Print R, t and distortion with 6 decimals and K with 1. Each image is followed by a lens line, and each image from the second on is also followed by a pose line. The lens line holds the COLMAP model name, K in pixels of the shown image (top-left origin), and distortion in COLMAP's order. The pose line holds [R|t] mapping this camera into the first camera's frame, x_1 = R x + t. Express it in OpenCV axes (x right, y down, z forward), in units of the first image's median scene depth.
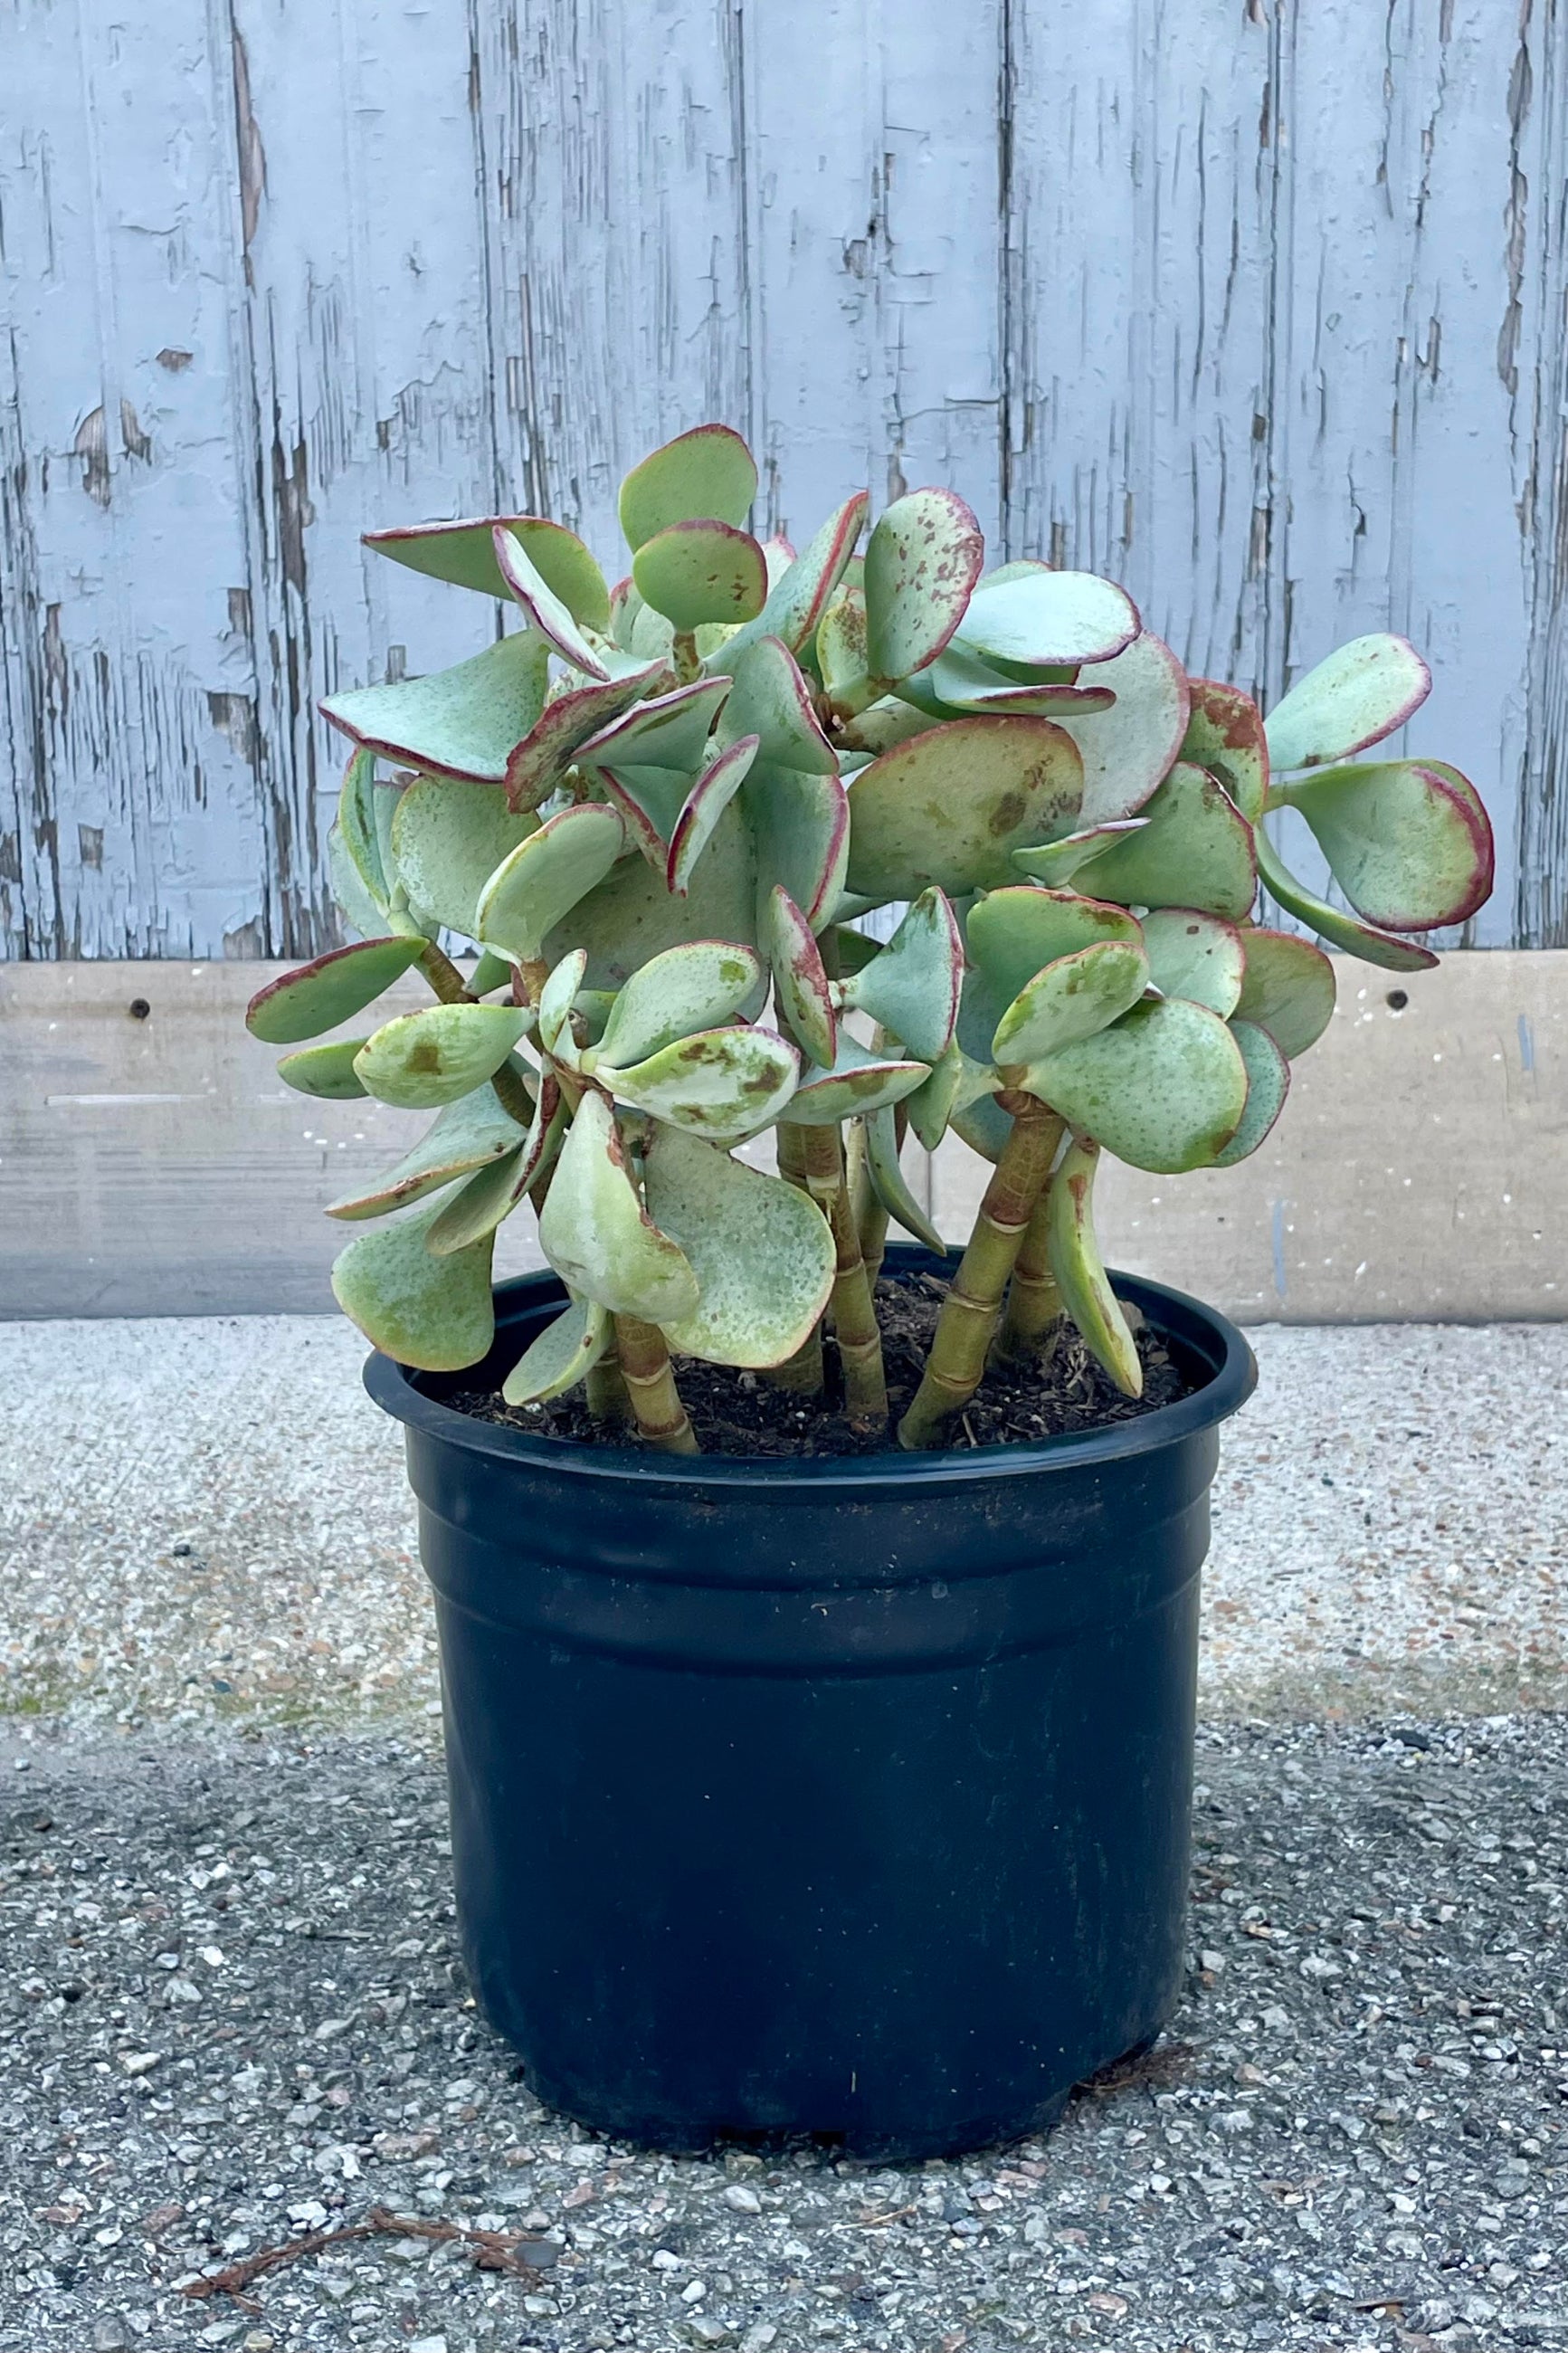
lens RADIAL K [[2601.5, 0, 784.0], [0, 2601.5, 1176.5], [0, 0, 1]] dist [0.015973, -0.038182]
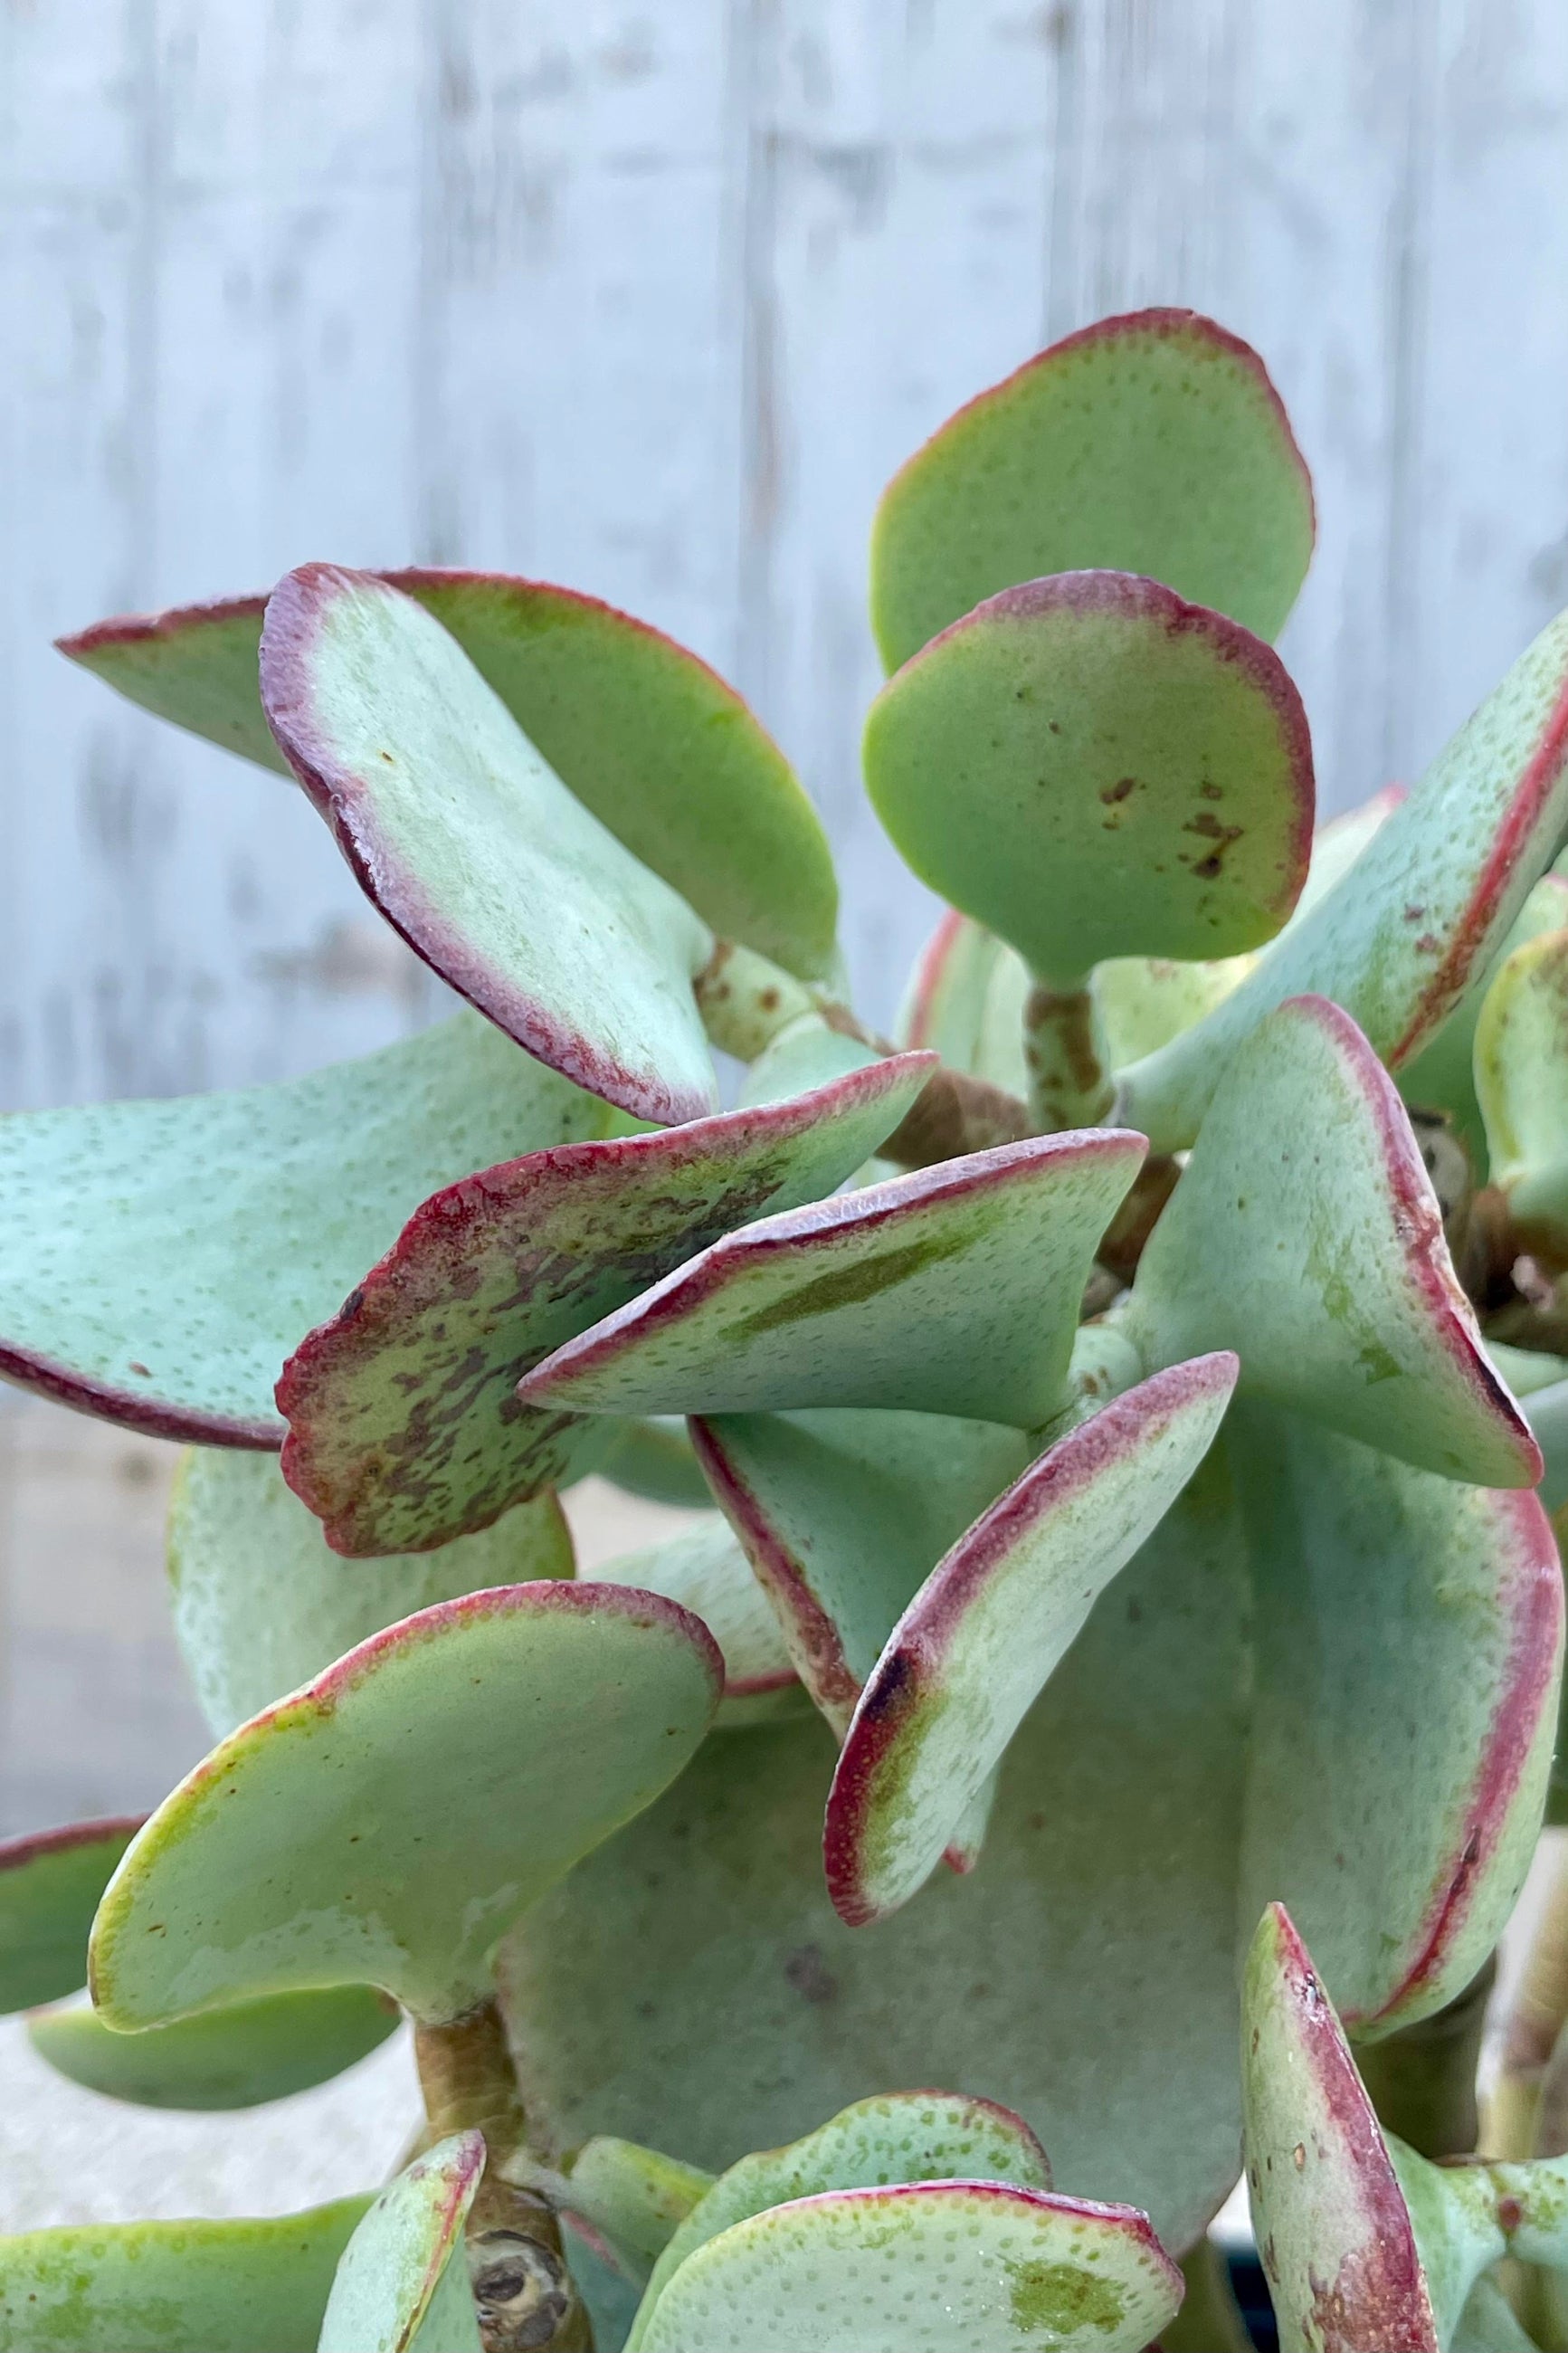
lens RADIAL K [[2601.5, 0, 784.0], [0, 2601.5, 1176.5], [0, 0, 1]] dist [0.015973, -0.038182]
pose [[0.970174, 0.054392, -0.236227, 0.007192], [-0.091500, 0.984582, -0.149084, -0.143647], [0.224476, 0.166253, 0.960193, 0.733588]]
